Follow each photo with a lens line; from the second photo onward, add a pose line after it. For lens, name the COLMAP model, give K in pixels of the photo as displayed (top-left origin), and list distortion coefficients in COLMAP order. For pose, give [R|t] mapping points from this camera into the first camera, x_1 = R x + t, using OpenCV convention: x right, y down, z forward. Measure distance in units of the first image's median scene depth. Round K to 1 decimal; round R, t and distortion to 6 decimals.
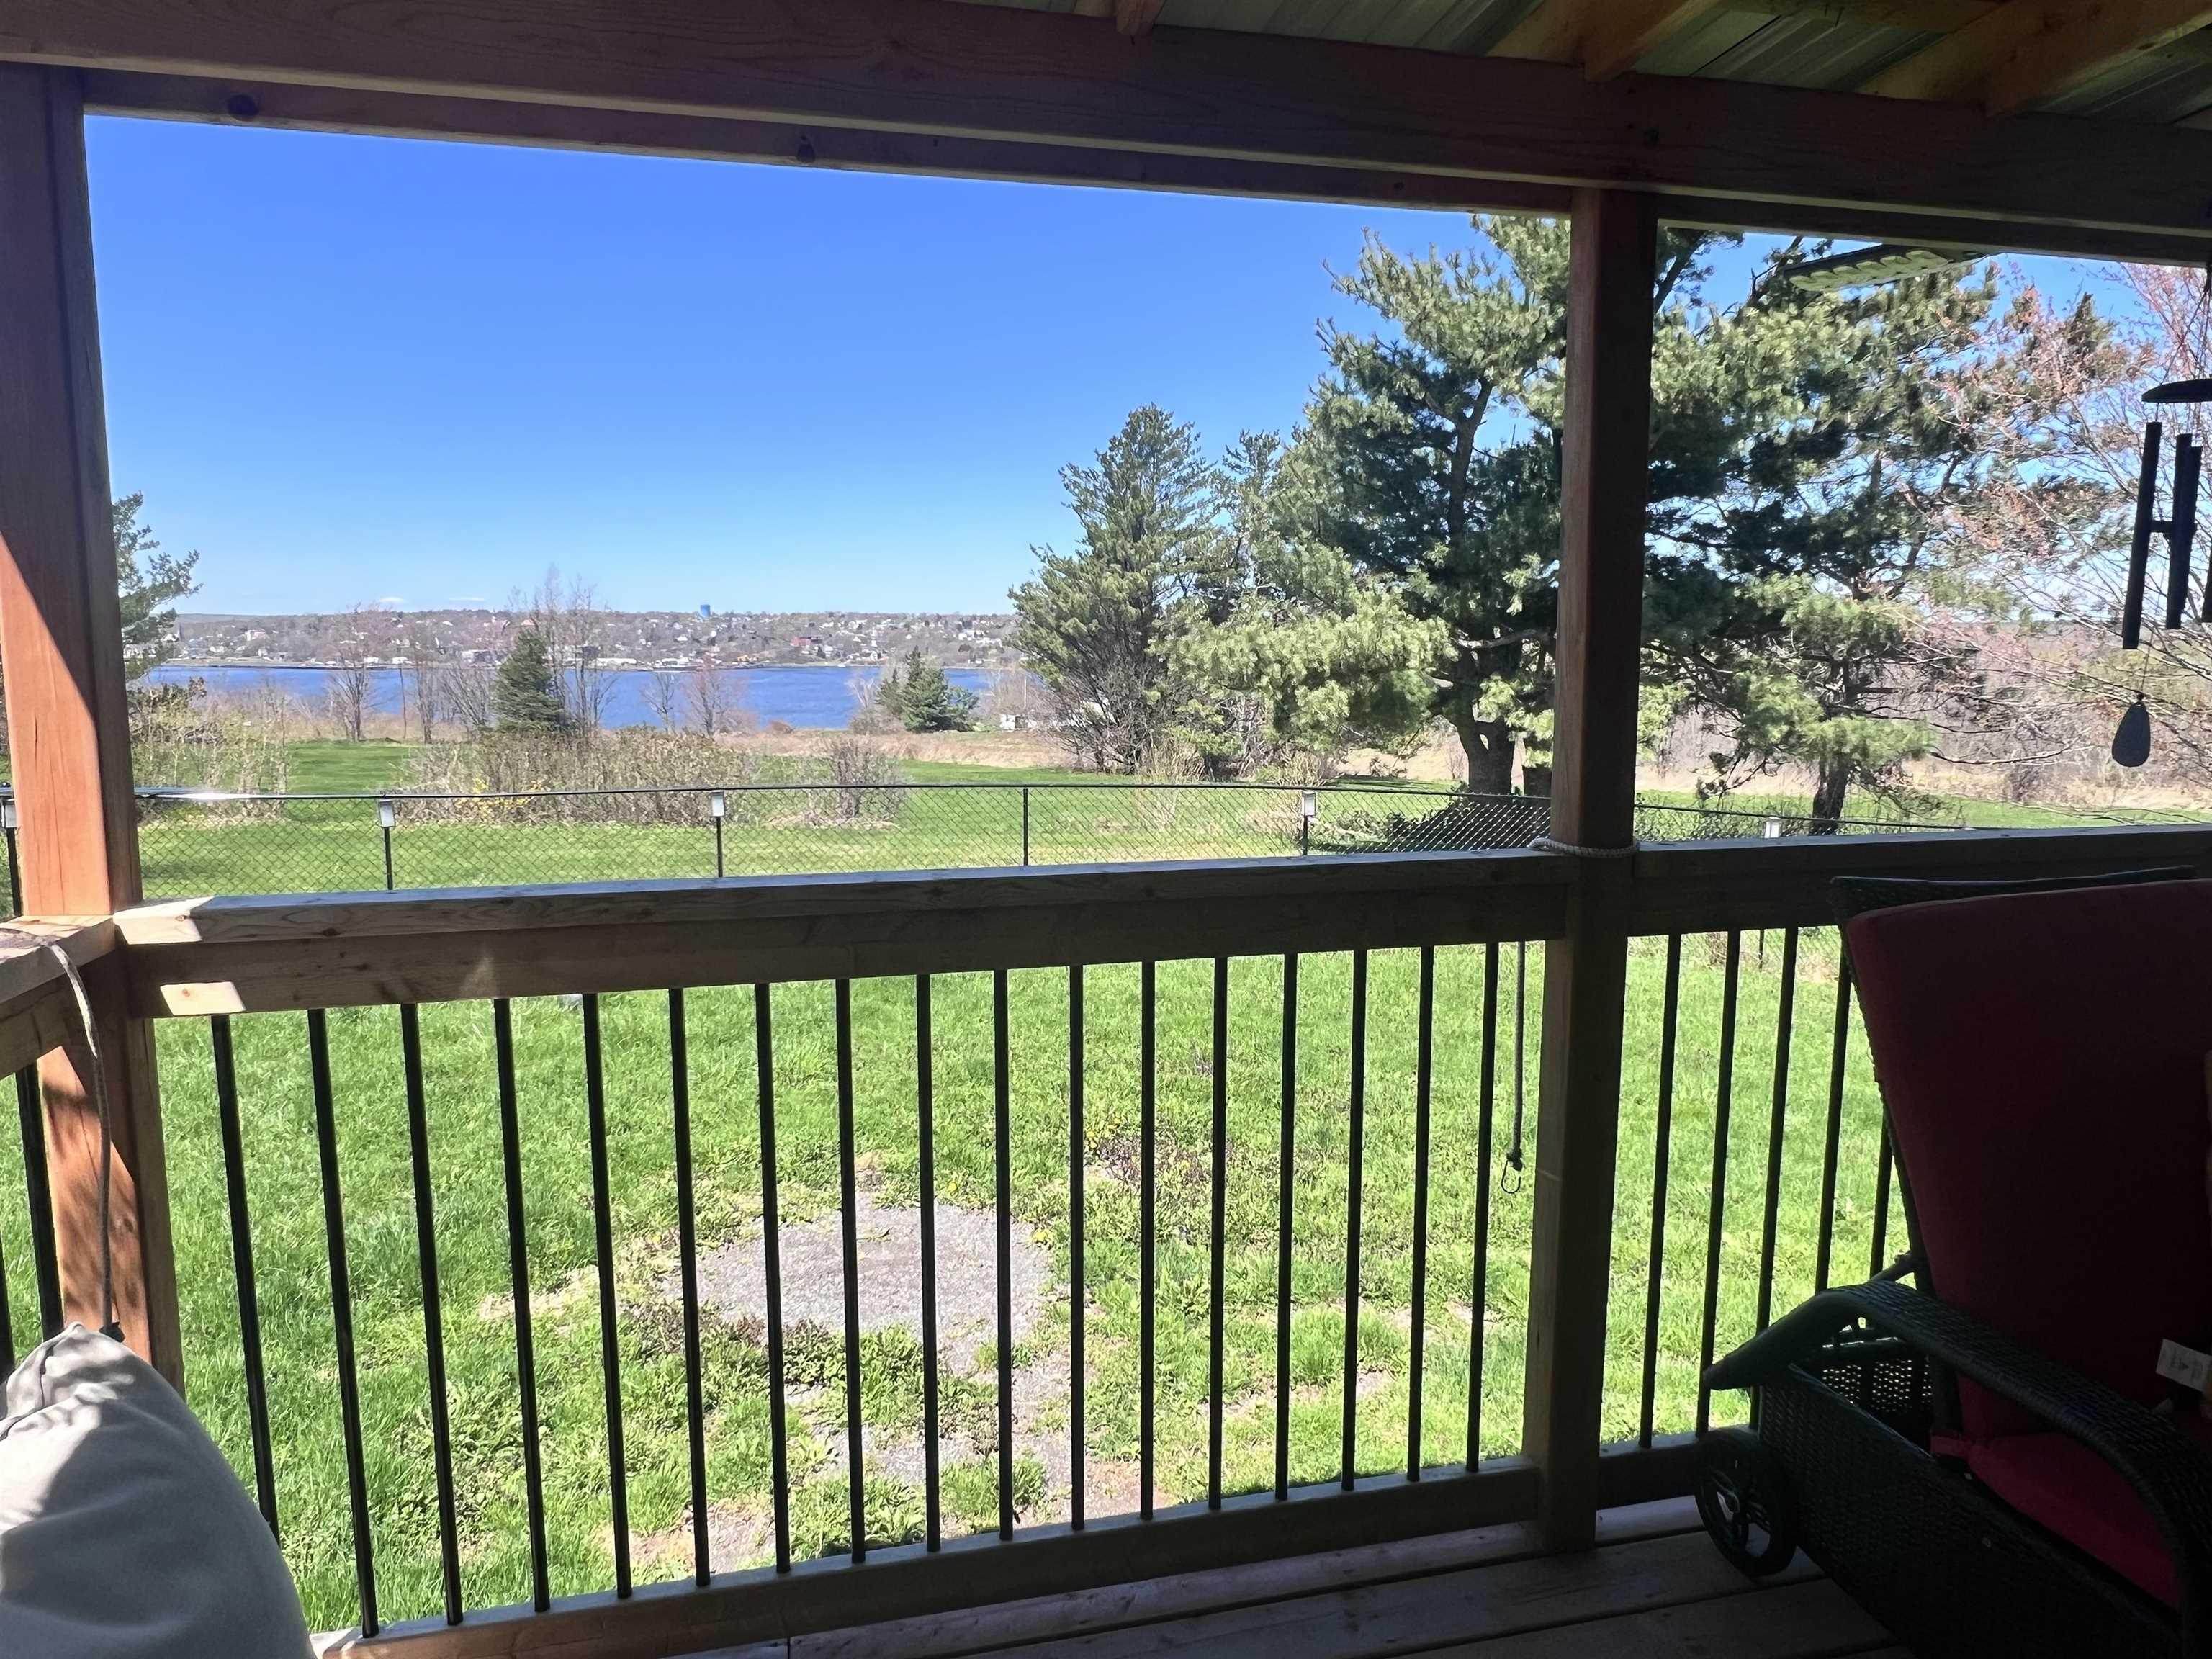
lens RADIAL K [[1425.7, 0, 1107.8], [0, 1425.7, 837.9], [0, 0, 1]] dist [0.005917, -0.003057]
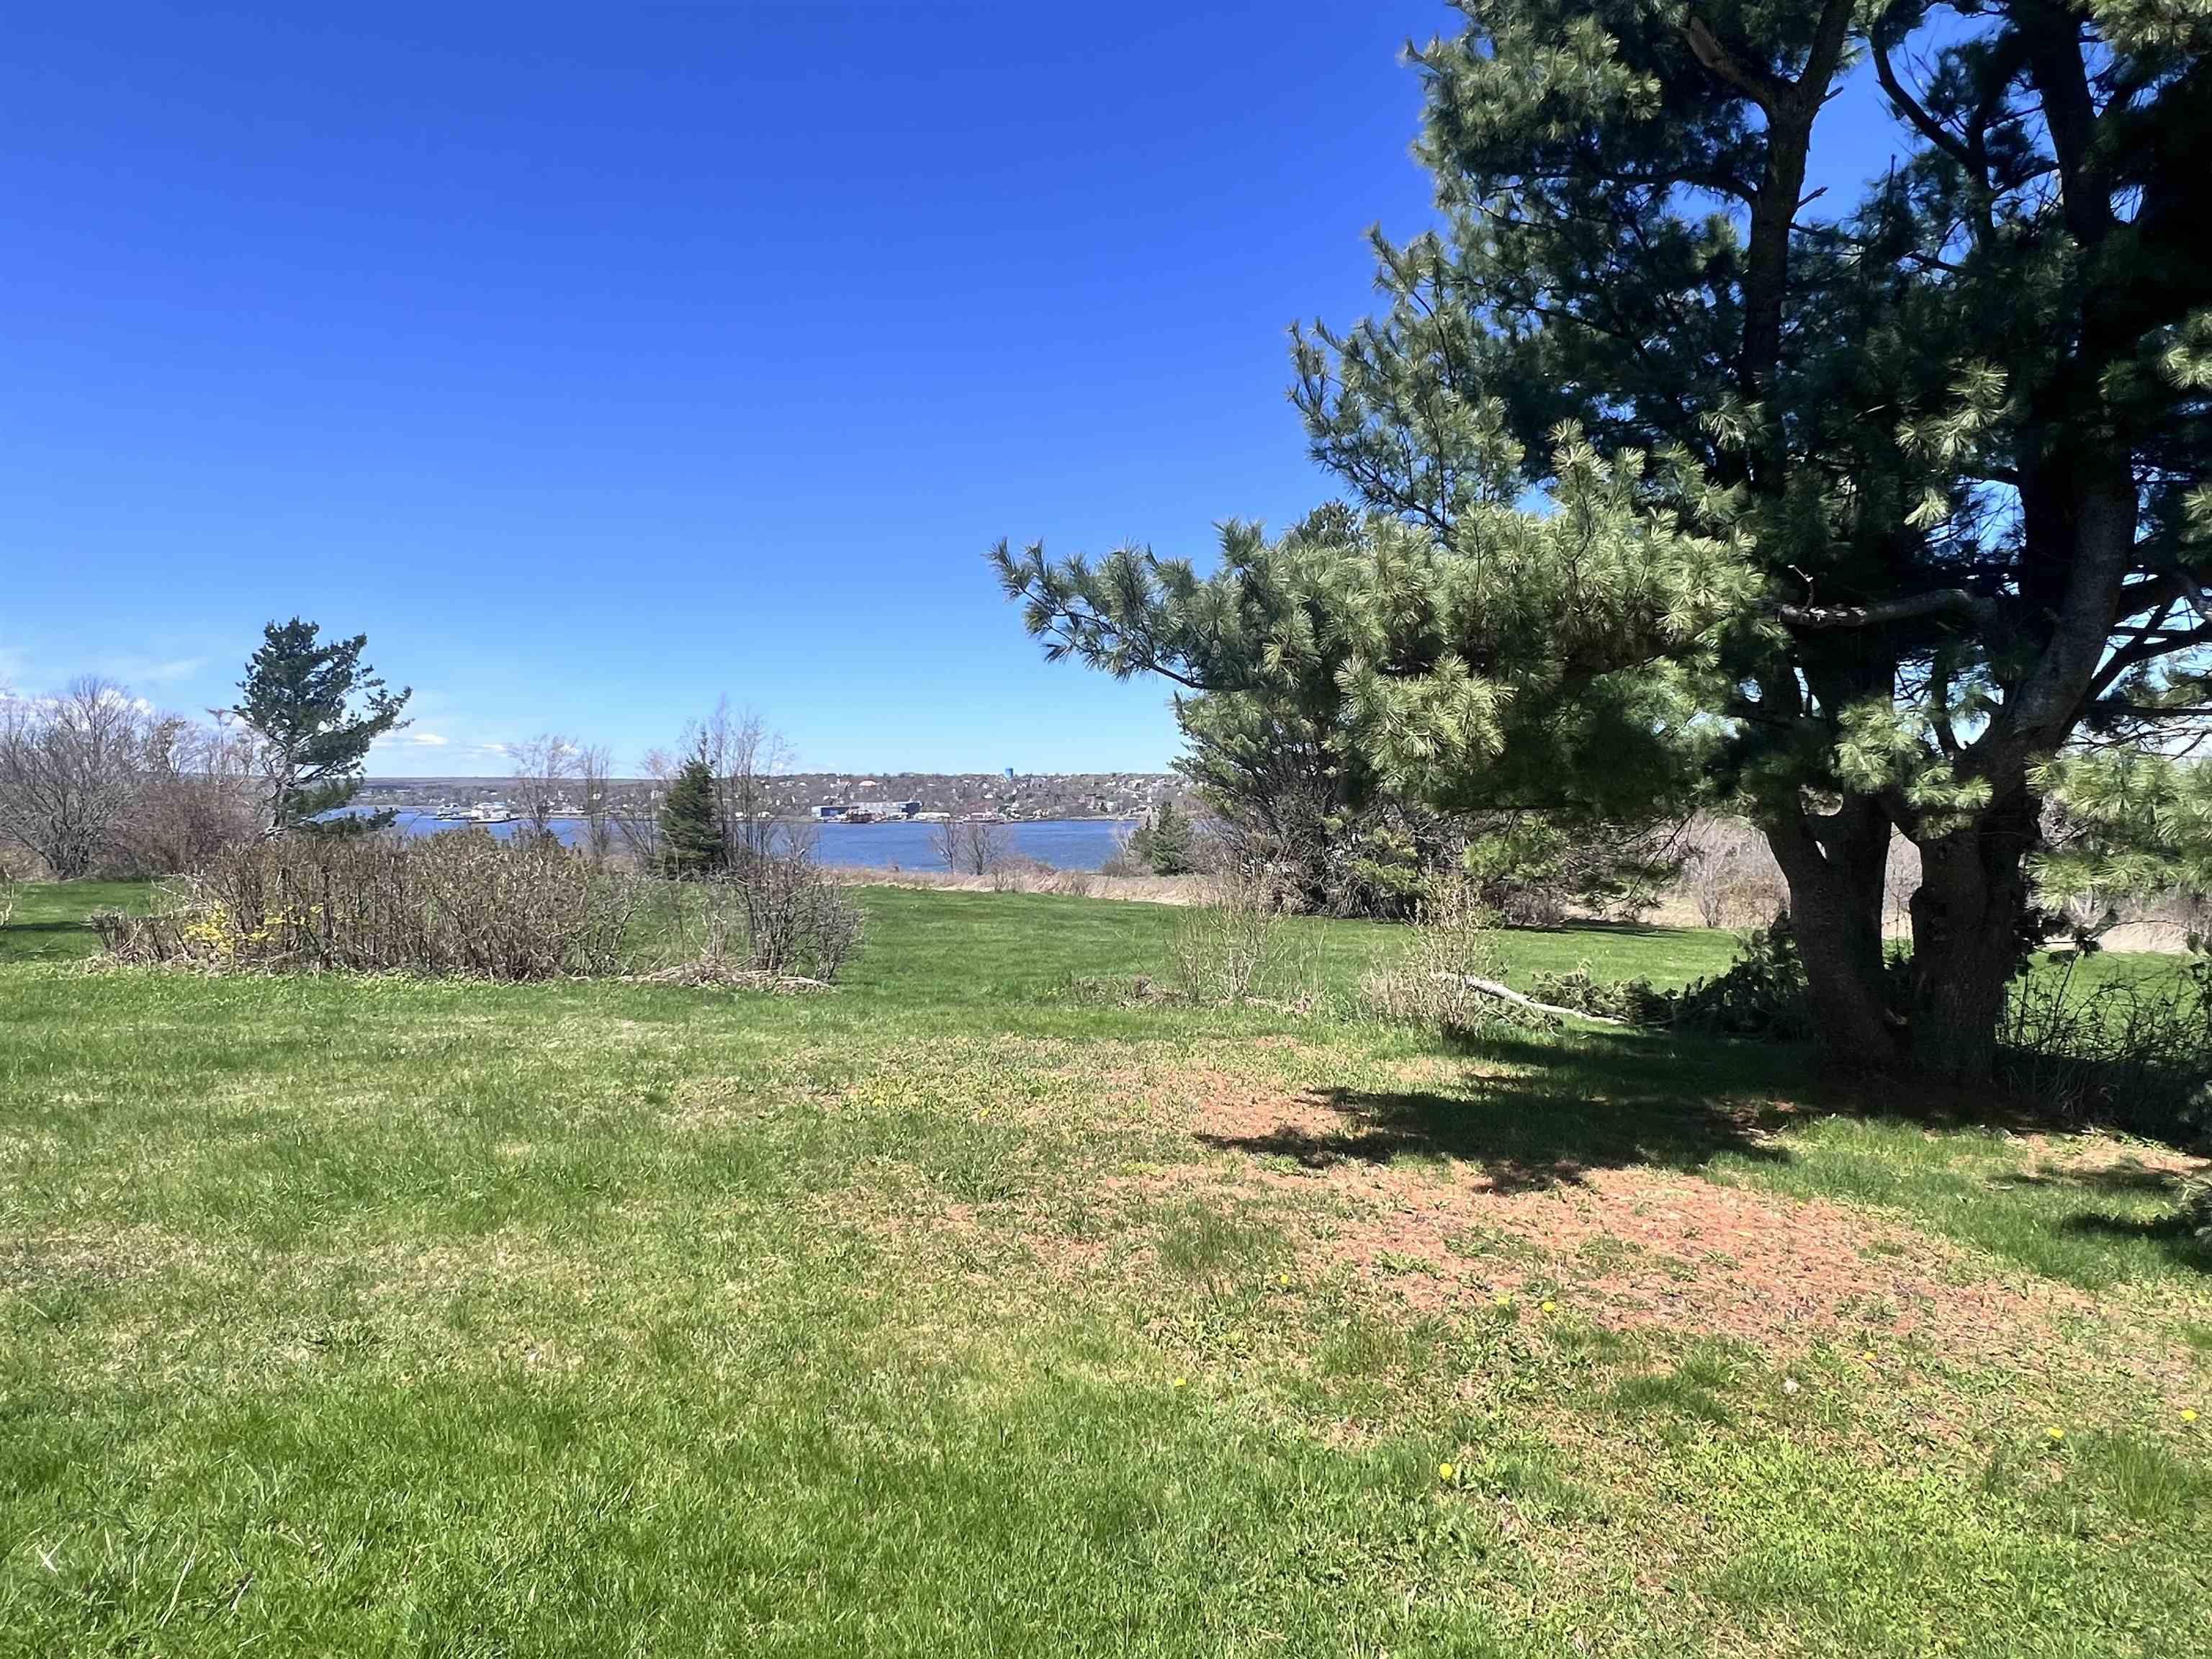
lens RADIAL K [[1256.7, 0, 1106.0], [0, 1256.7, 829.5], [0, 0, 1]] dist [-0.005642, -0.000661]
pose [[0.980329, 0.000267, -0.197370, 0.111857], [-0.022380, 0.993700, -0.109814, -0.022715], [0.196098, 0.112071, 0.974159, 0.562071]]
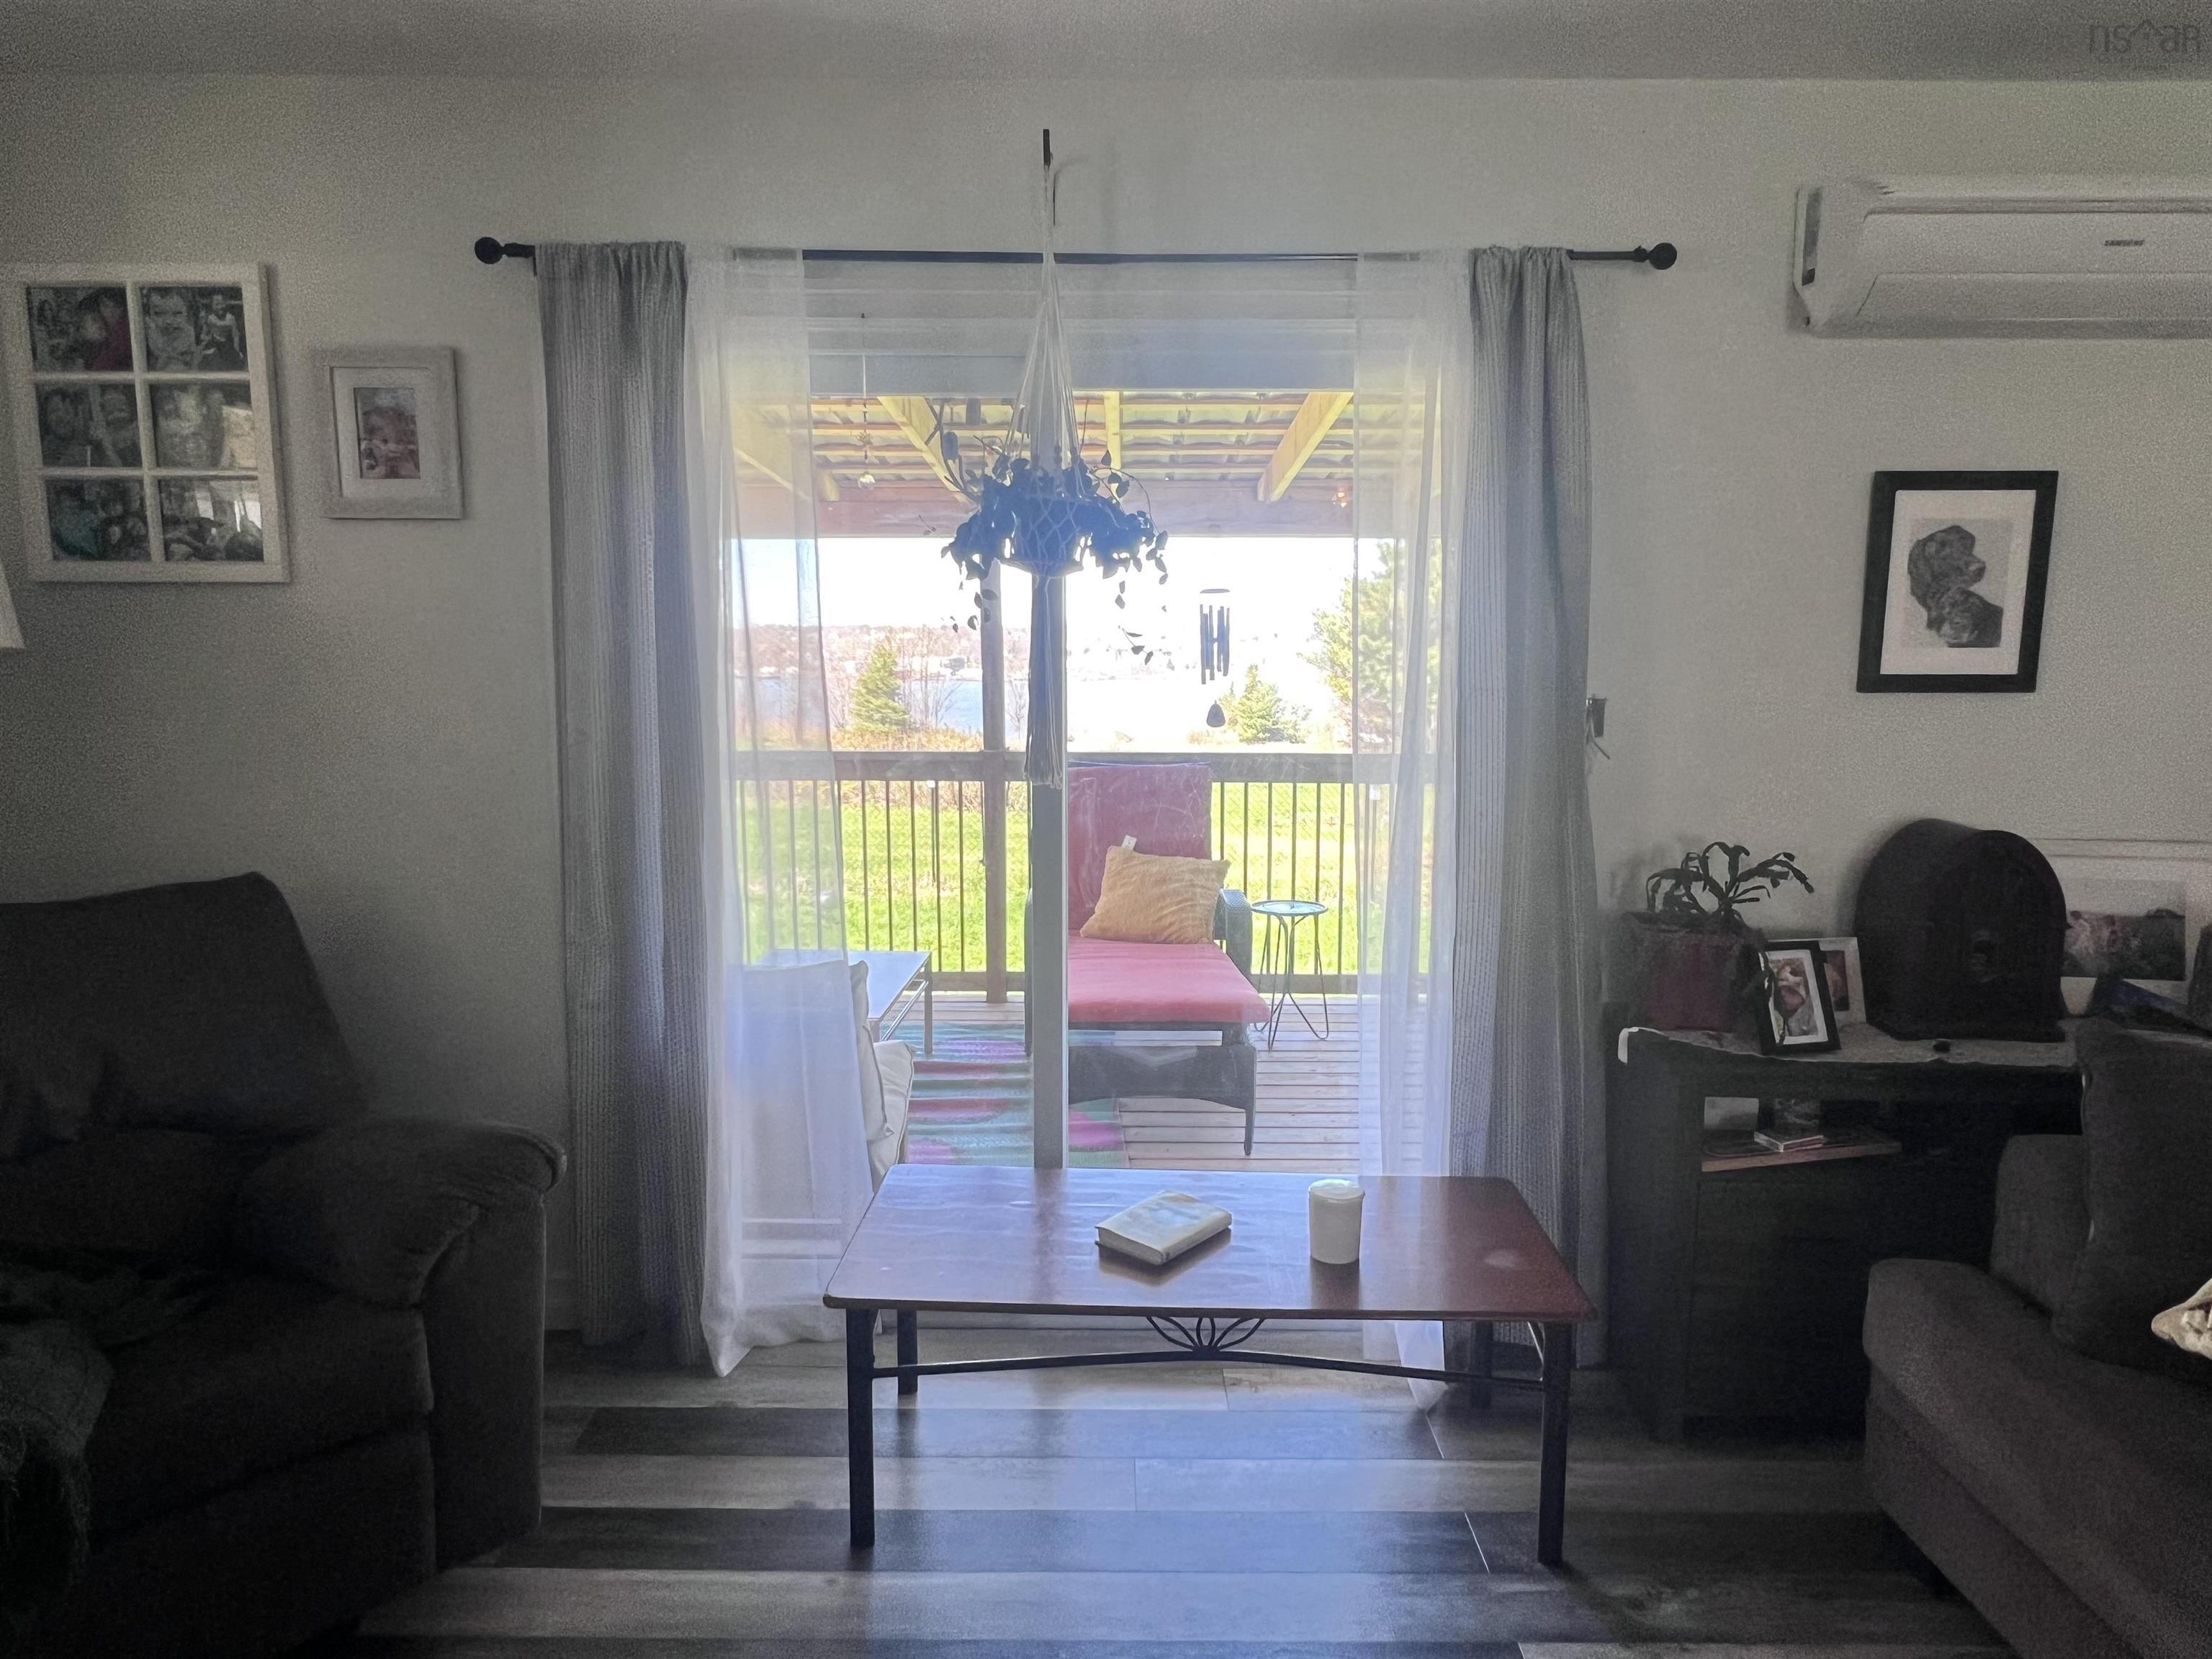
lens RADIAL K [[1425.7, 0, 1107.8], [0, 1425.7, 837.9], [0, 0, 1]] dist [0.005917, -0.003057]
pose [[0.970851, 0.033682, -0.237304, 0.115383], [-0.035670, 0.999355, -0.004087, 0.016362], [0.237013, 0.012433, 0.971427, -0.163145]]
